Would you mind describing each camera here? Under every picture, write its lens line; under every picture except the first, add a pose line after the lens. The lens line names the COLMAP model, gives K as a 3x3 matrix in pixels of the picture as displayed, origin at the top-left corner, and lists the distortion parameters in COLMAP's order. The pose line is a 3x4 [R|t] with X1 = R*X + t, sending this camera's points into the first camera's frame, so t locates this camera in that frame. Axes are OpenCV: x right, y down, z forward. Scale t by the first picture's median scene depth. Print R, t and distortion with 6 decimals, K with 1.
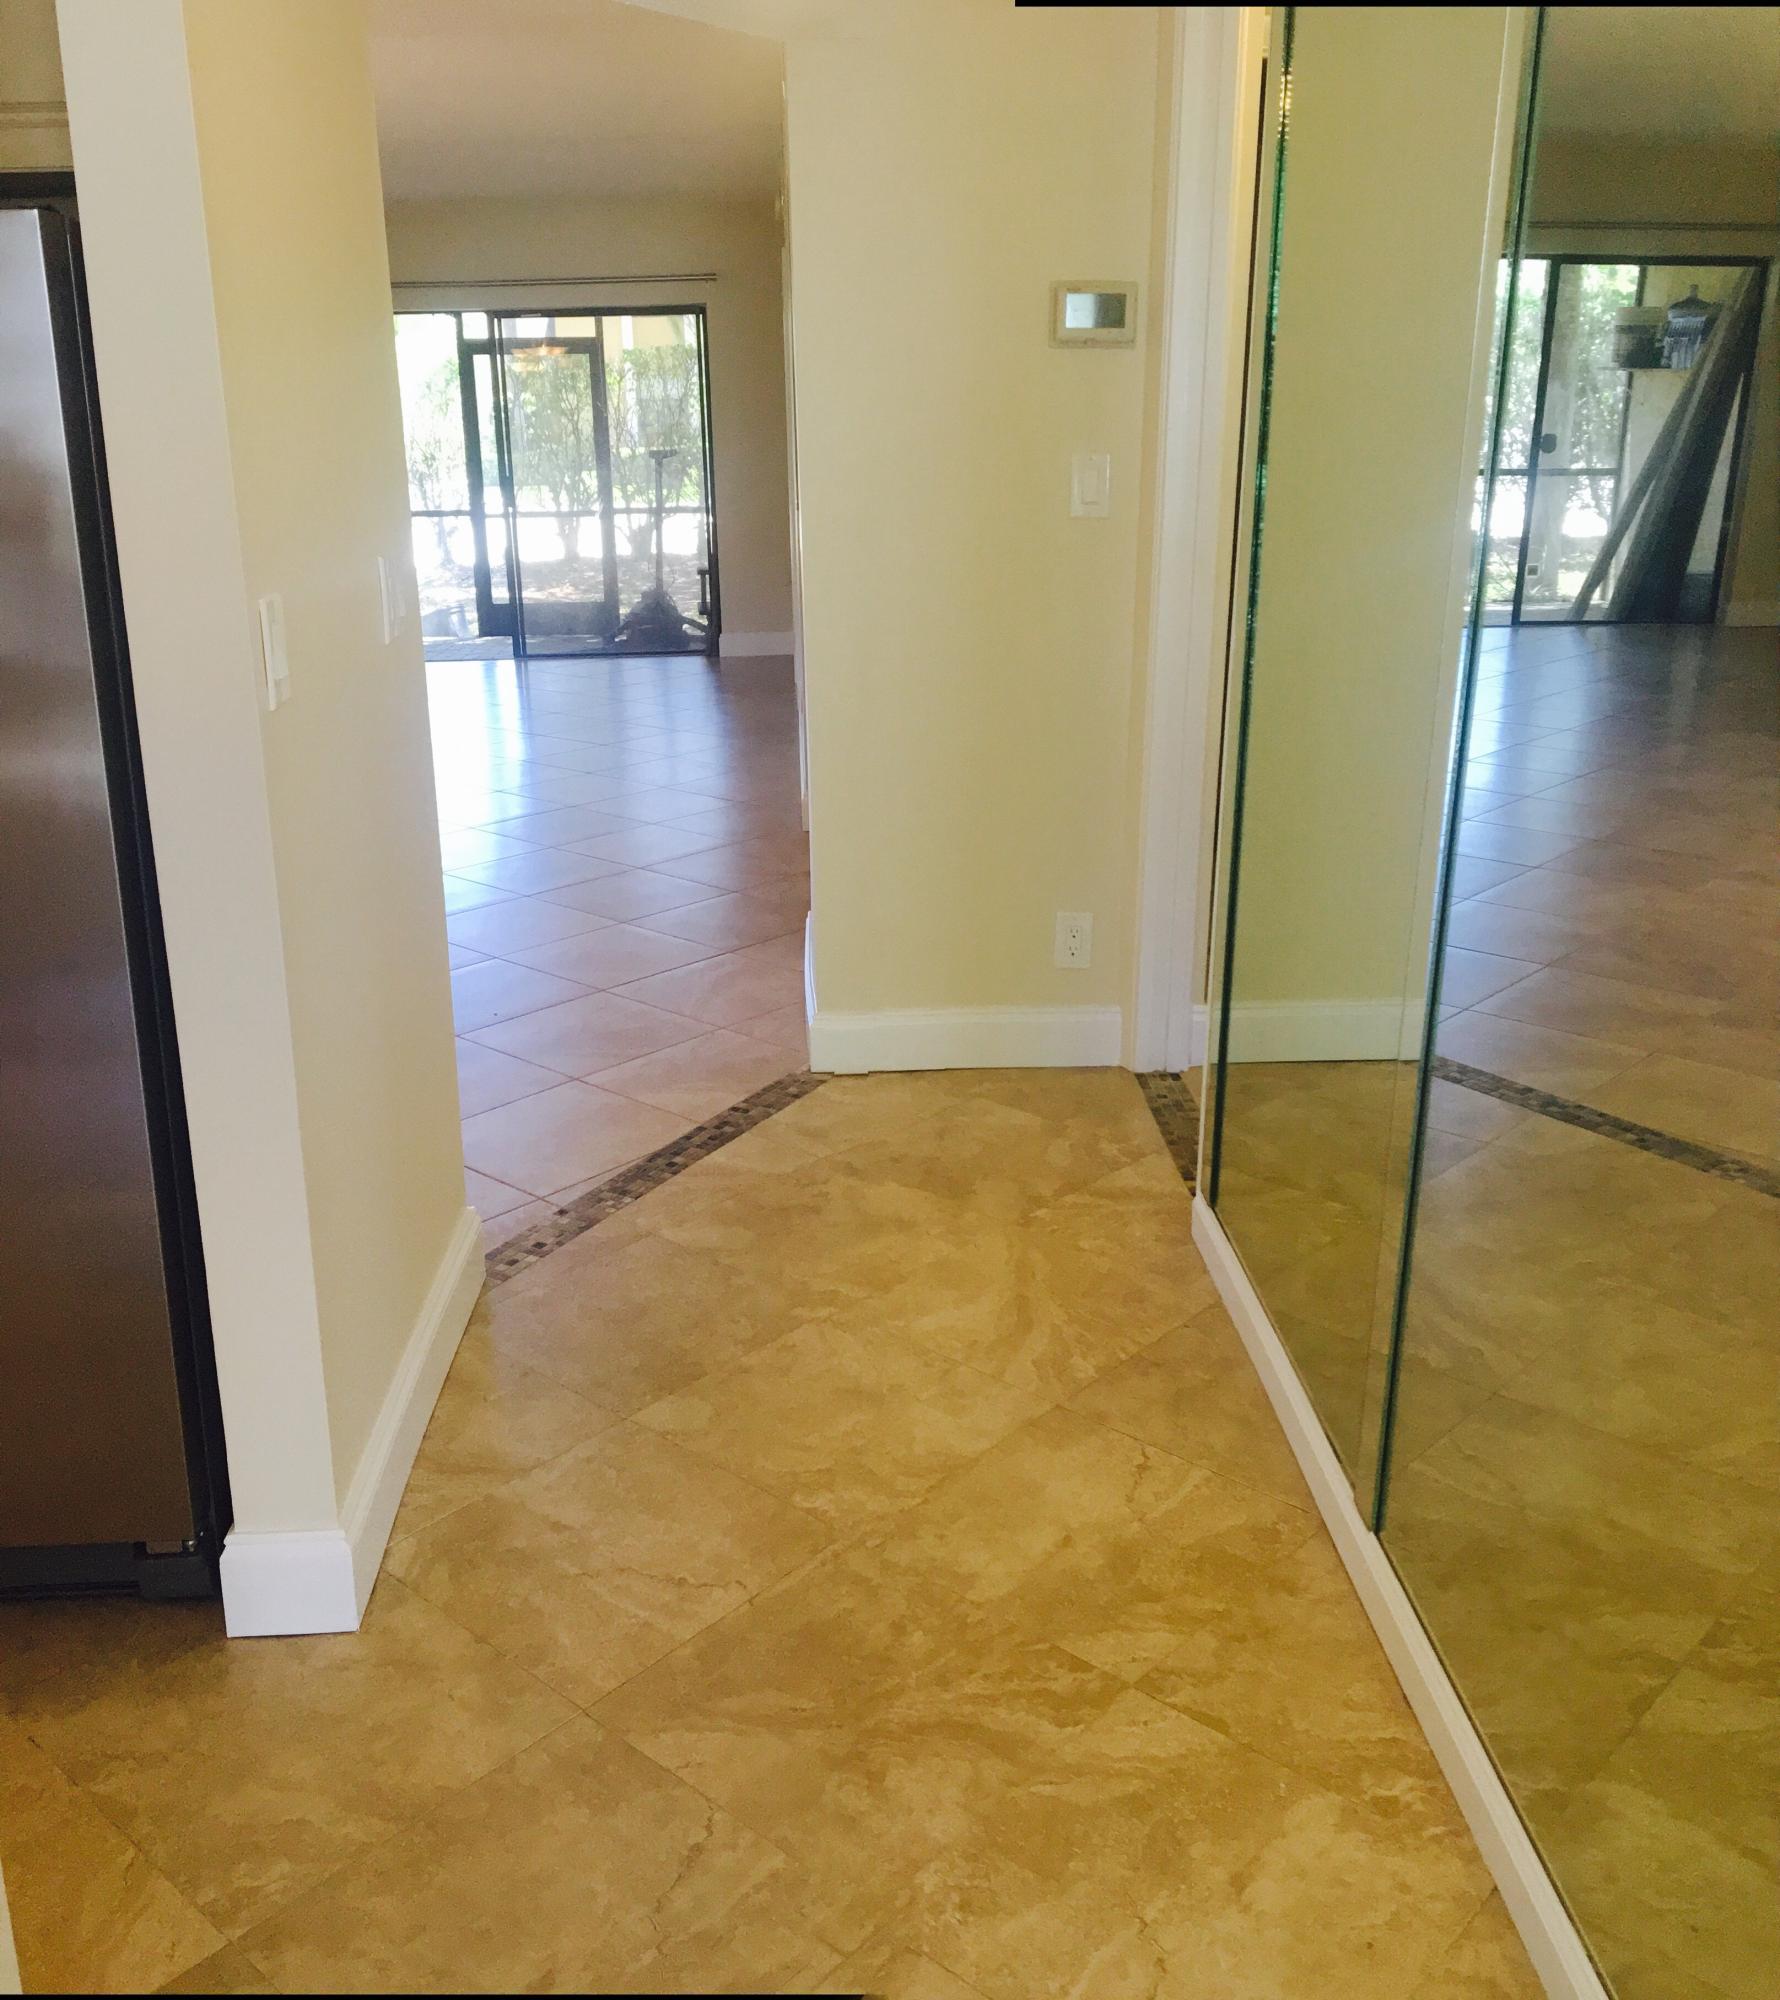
lens RADIAL K [[1668.8, 0, 890.0], [0, 1668.8, 1000.0], [0, 0, 1]] dist [0.003897, 0.003094]
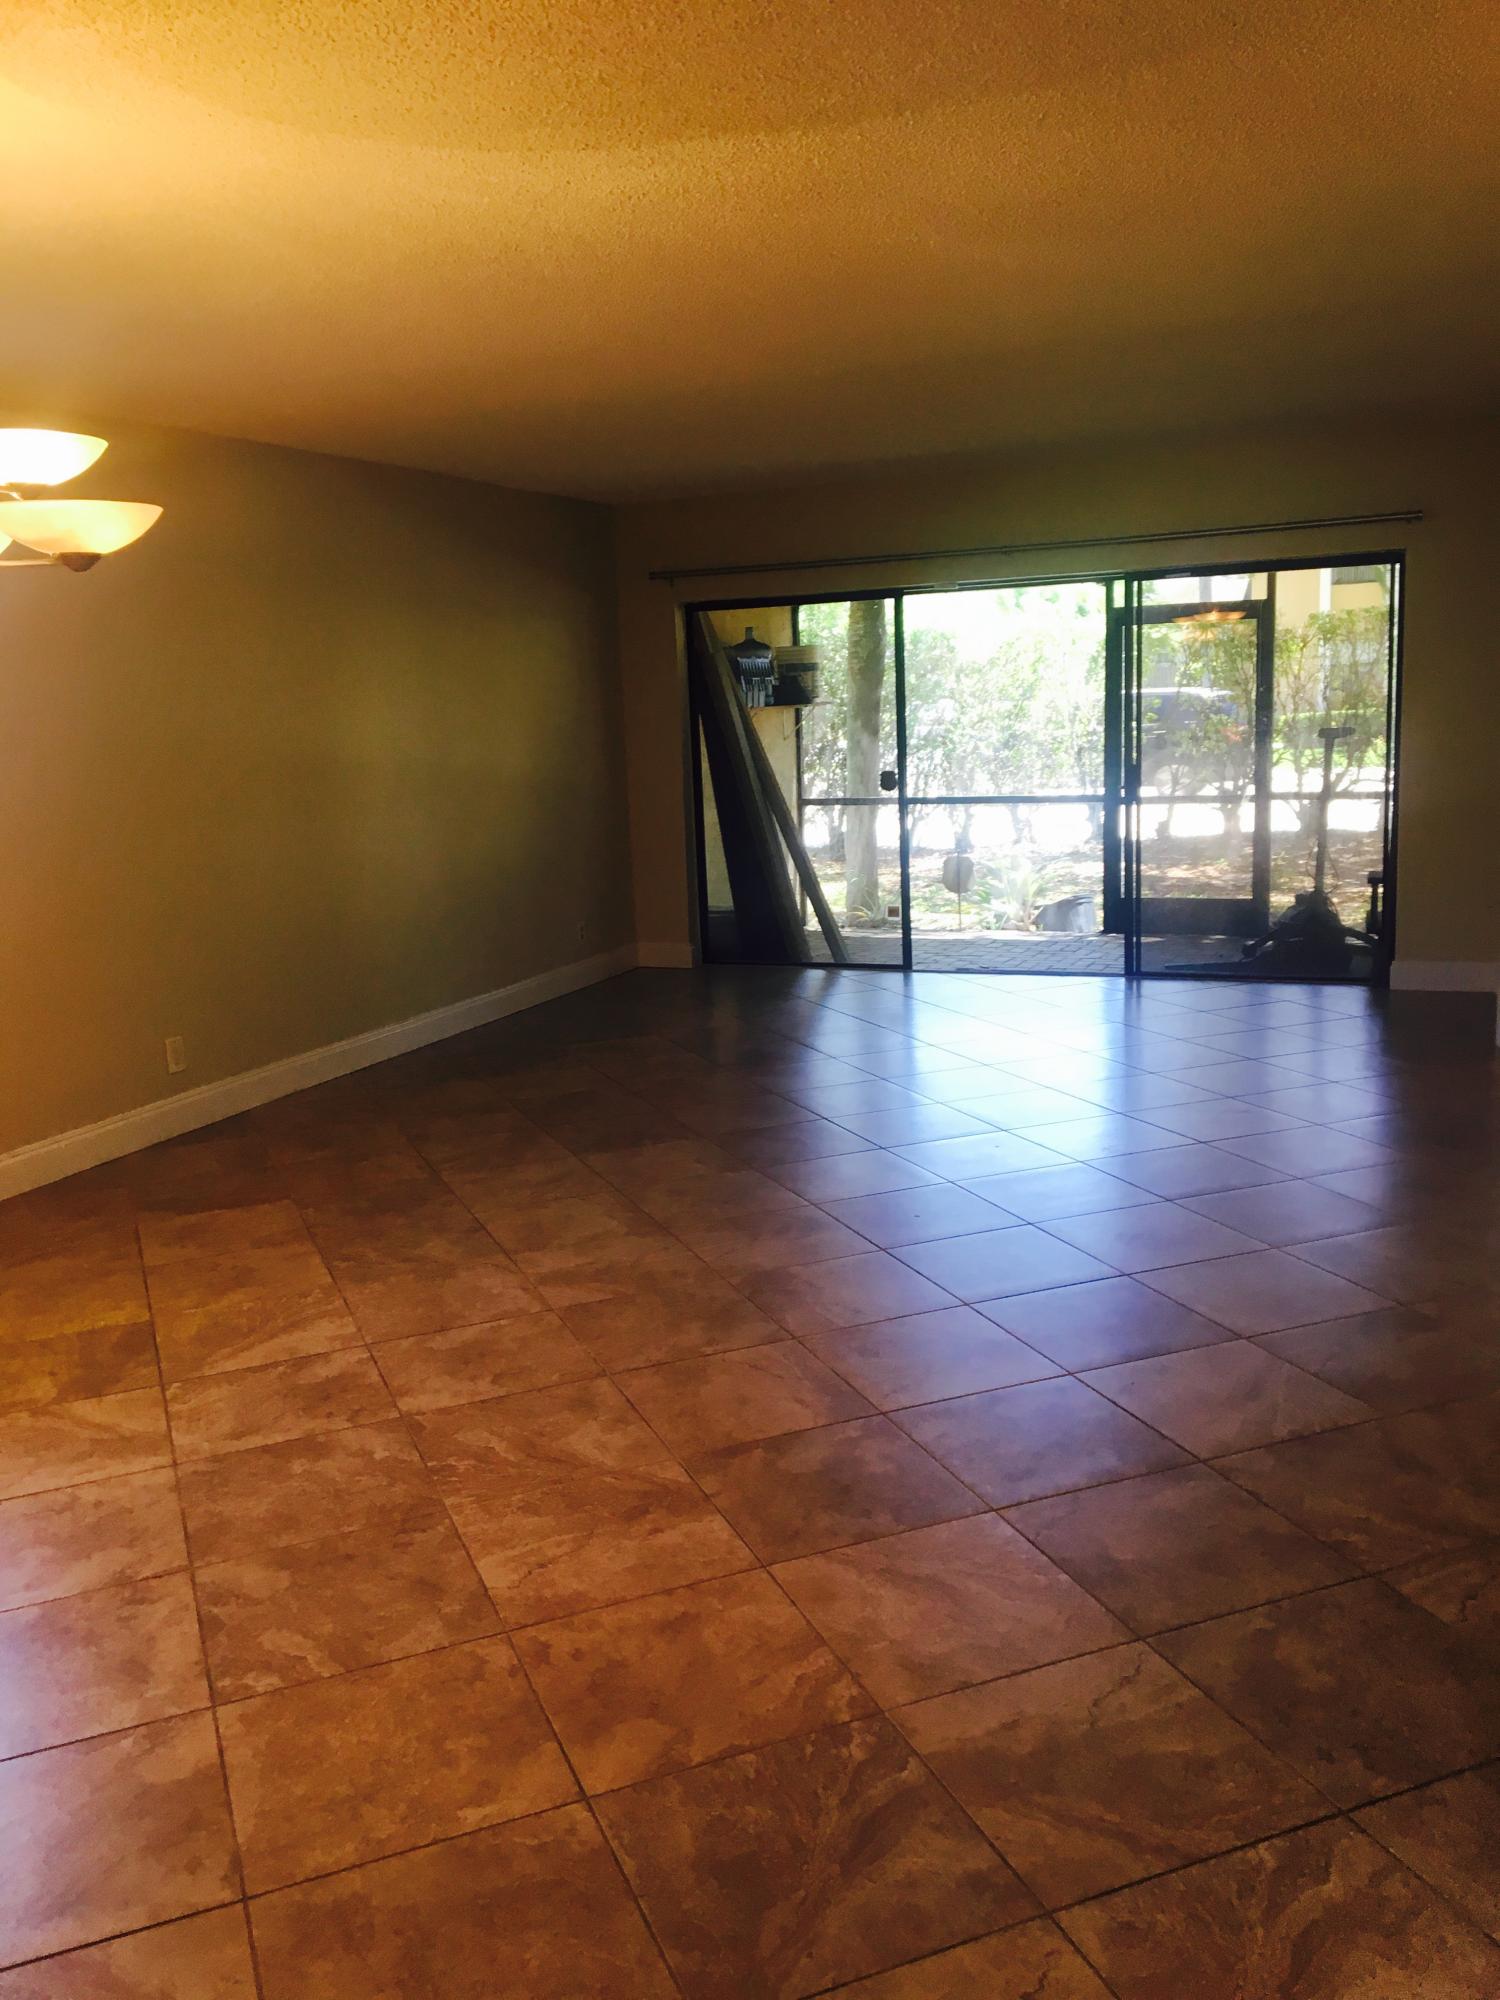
lens RADIAL K [[1689.1, 0, 750.0], [0, 1689.1, 1000.0], [0, 0, 1]] dist [0.003945, 0.001691]
pose [[0.893715, 0.059675, -0.444648, -0.015643], [-0.126170, 0.984545, -0.121461, -0.057119], [0.430528, 0.164653, 0.887432, 0.153239]]
